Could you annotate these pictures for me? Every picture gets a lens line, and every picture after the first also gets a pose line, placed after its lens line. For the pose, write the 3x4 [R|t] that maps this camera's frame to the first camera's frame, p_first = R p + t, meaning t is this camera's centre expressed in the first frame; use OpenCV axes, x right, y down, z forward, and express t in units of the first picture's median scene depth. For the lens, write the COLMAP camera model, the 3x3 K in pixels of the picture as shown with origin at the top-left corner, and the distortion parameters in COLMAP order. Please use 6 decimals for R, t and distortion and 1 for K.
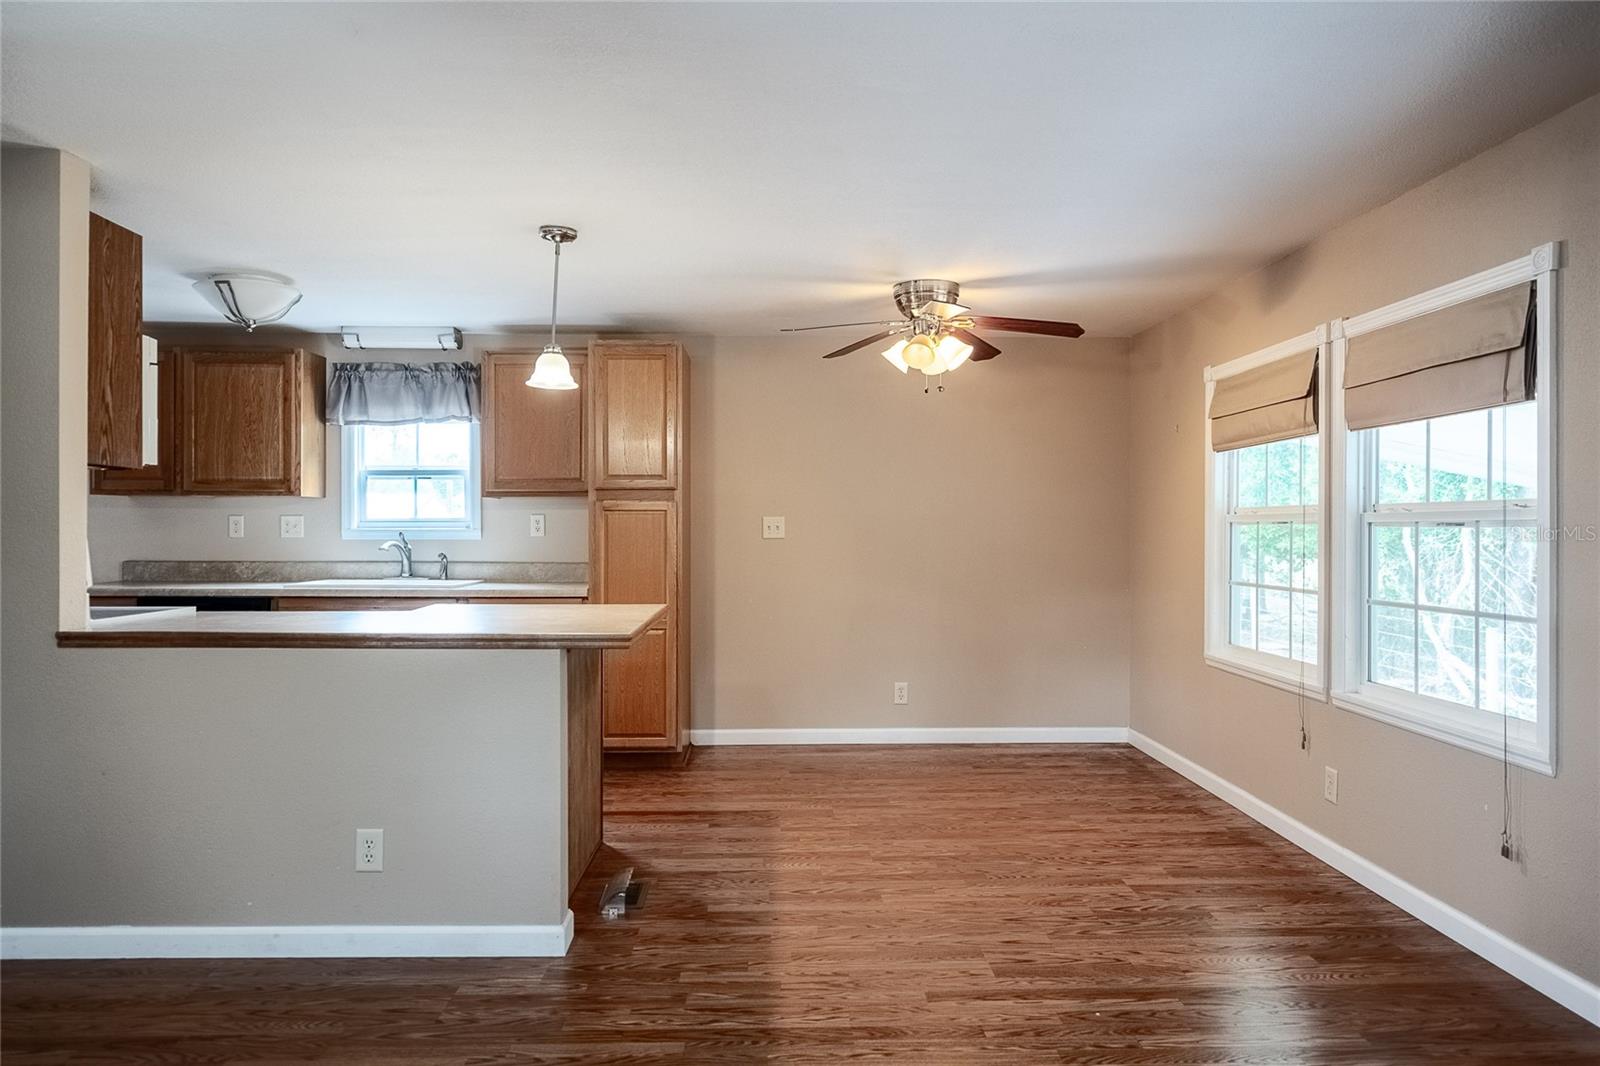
lens RADIAL K [[1028.9, 0, 812.4], [0, 1028.9, 530.1], [0, 0, 1]] dist [0.001736, 0.000402]
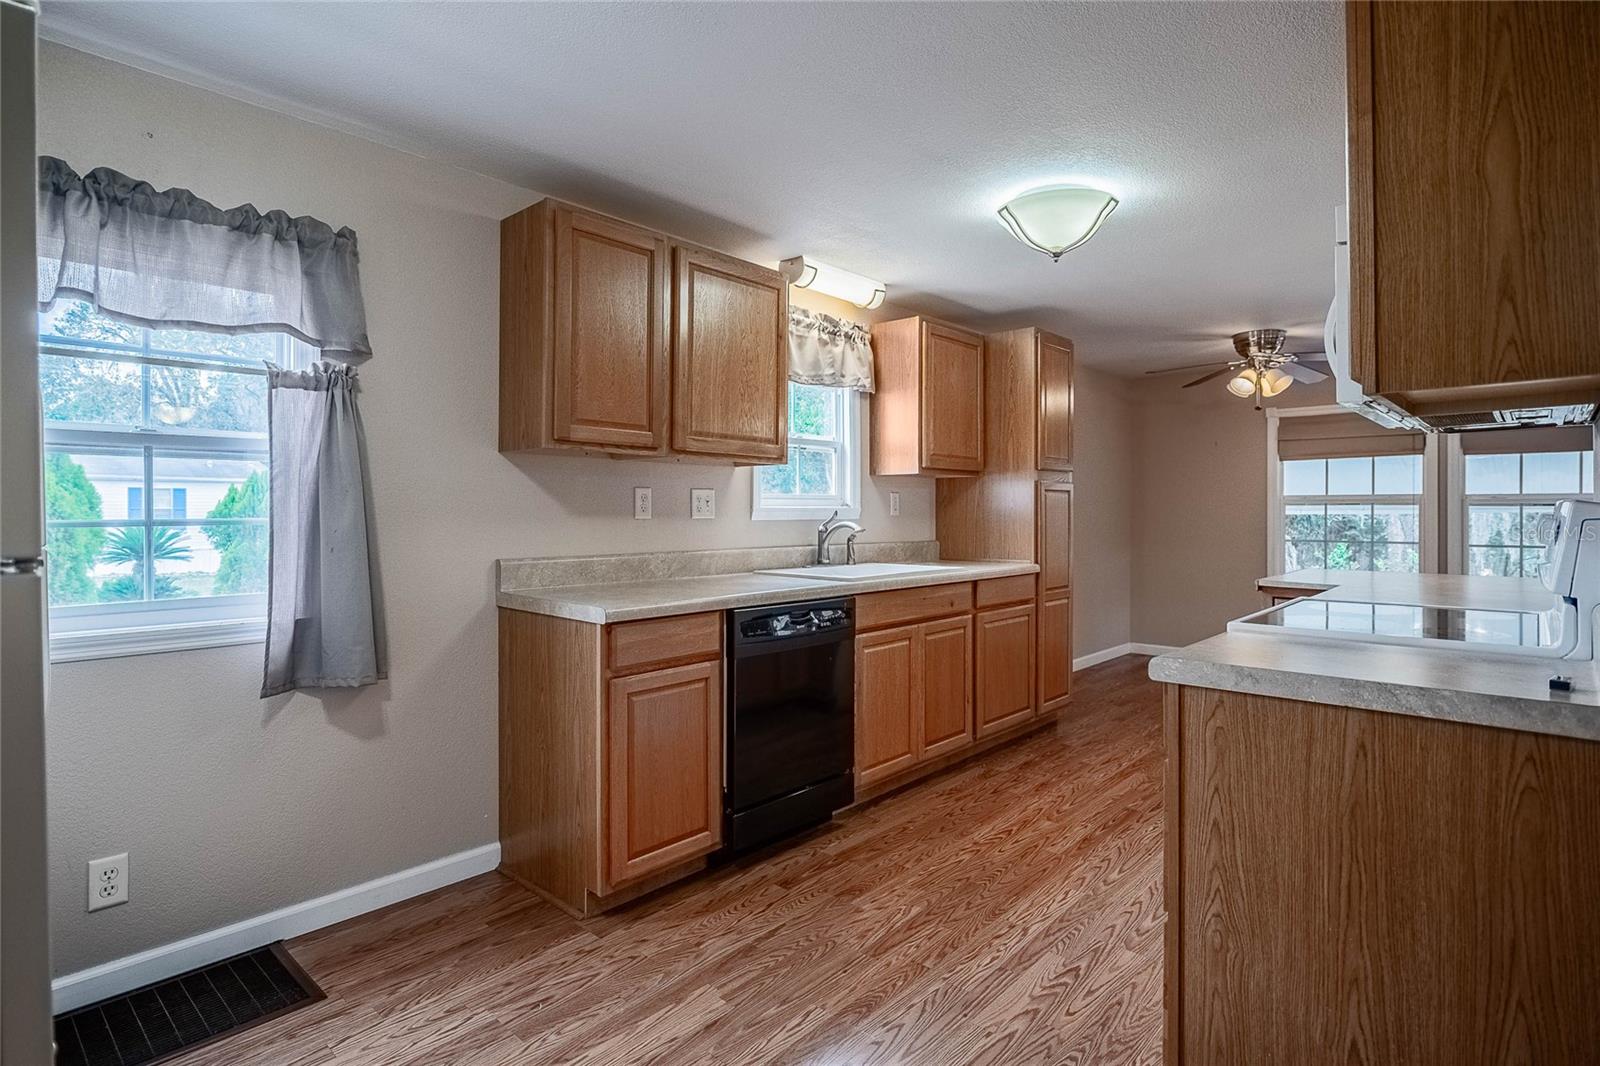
lens RADIAL K [[820.0, 0, 836.5], [0, 820.0, 515.2], [0, 0, 1]] dist [-0.001357, -0.000418]
pose [[0.681167, -0.004891, 0.732111, -1.307935], [0.002359, 0.999987, 0.004486, 0.003800], [-0.732124, -0.001328, 0.681170, 0.786984]]
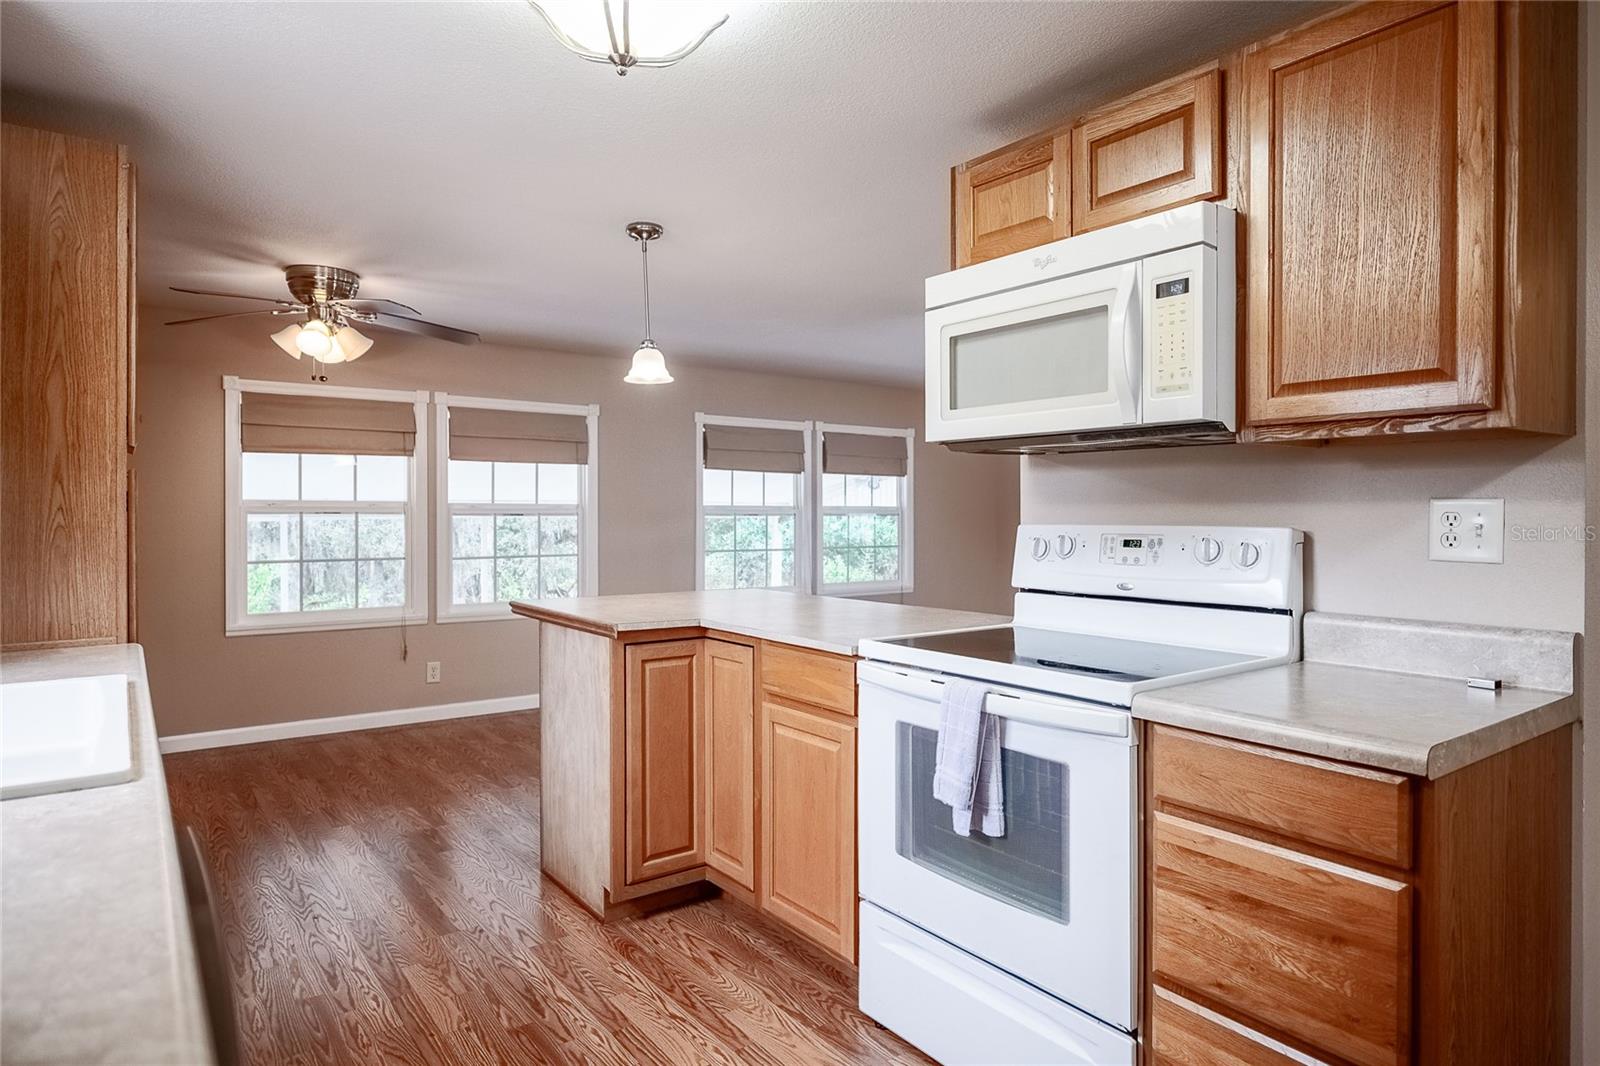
lens RADIAL K [[918.9, 0, 814.0], [0, 918.9, 518.1], [0, 0, 1]] dist [-0.003540, 0.000928]
pose [[-0.568517, -0.005519, 0.822653, -1.048775], [0.000074, 0.999977, 0.006759, -0.009824], [-0.822672, 0.003904, -0.568503, 1.325086]]
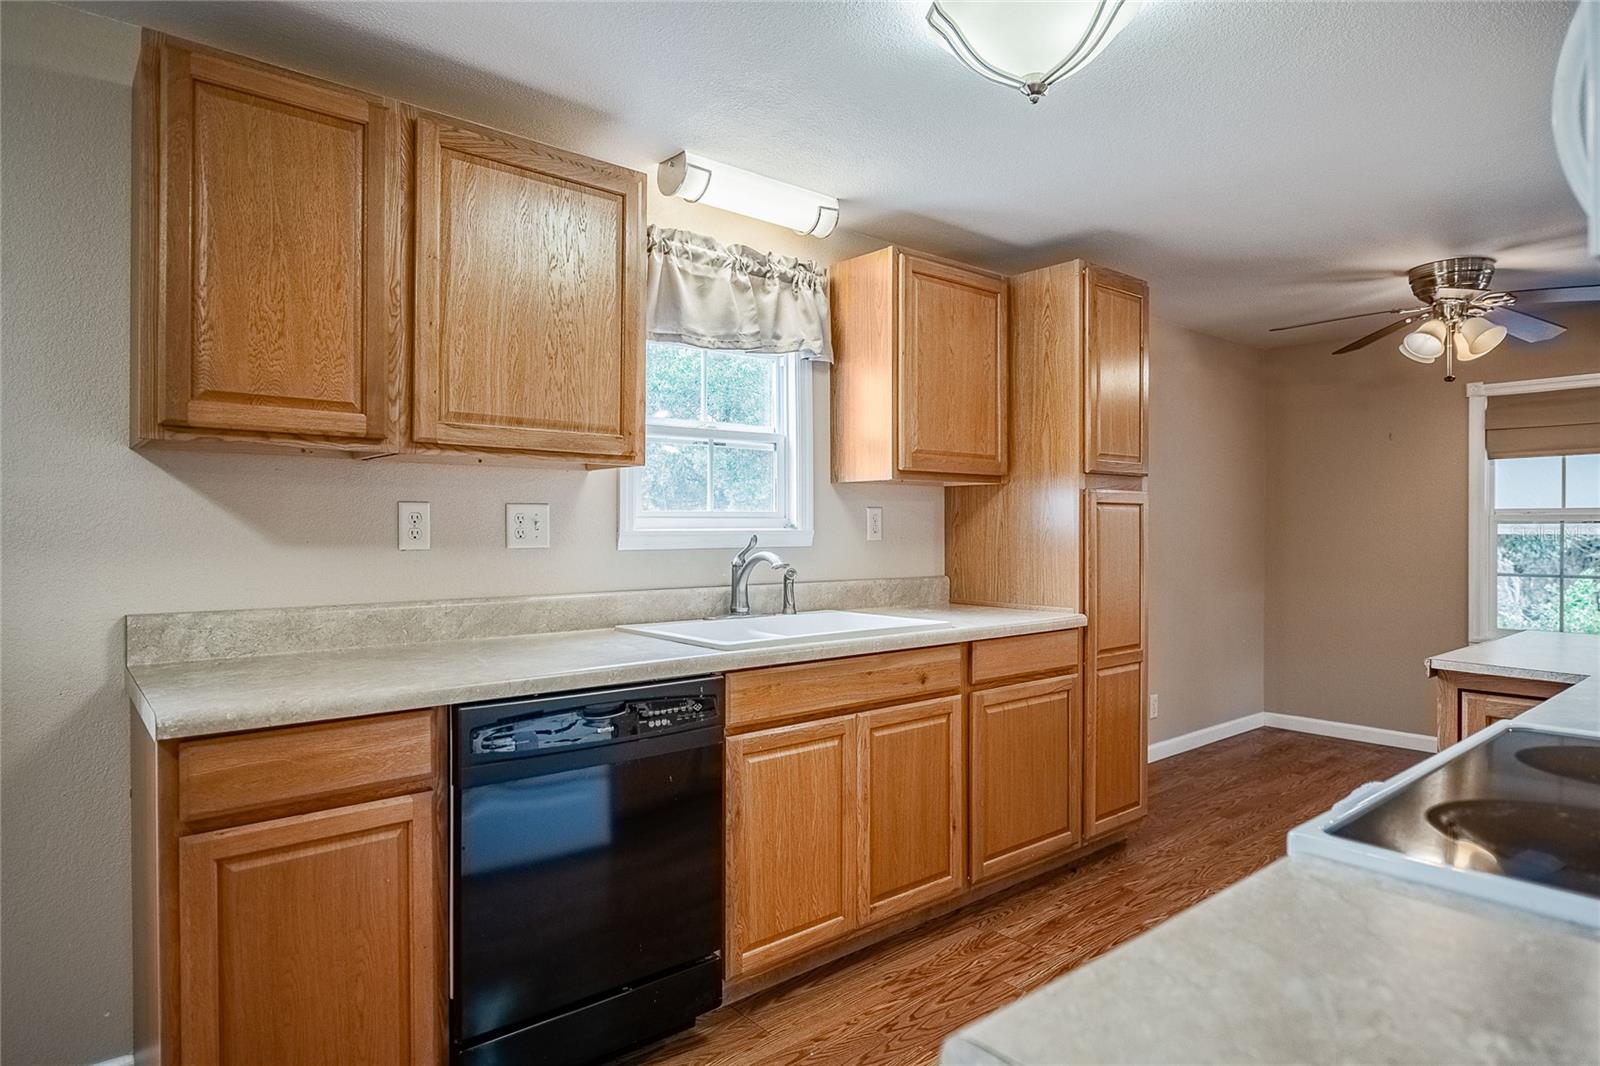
lens RADIAL K [[909.4, 0, 821.7], [0, 909.4, 533.3], [0, 0, 1]] dist [-0.003719, 0.000211]
pose [[0.781158, -0.005746, 0.624307, -1.005170], [0.002396, 0.999978, 0.006205, -0.003246], [-0.624329, -0.003351, 0.781155, 0.850369]]
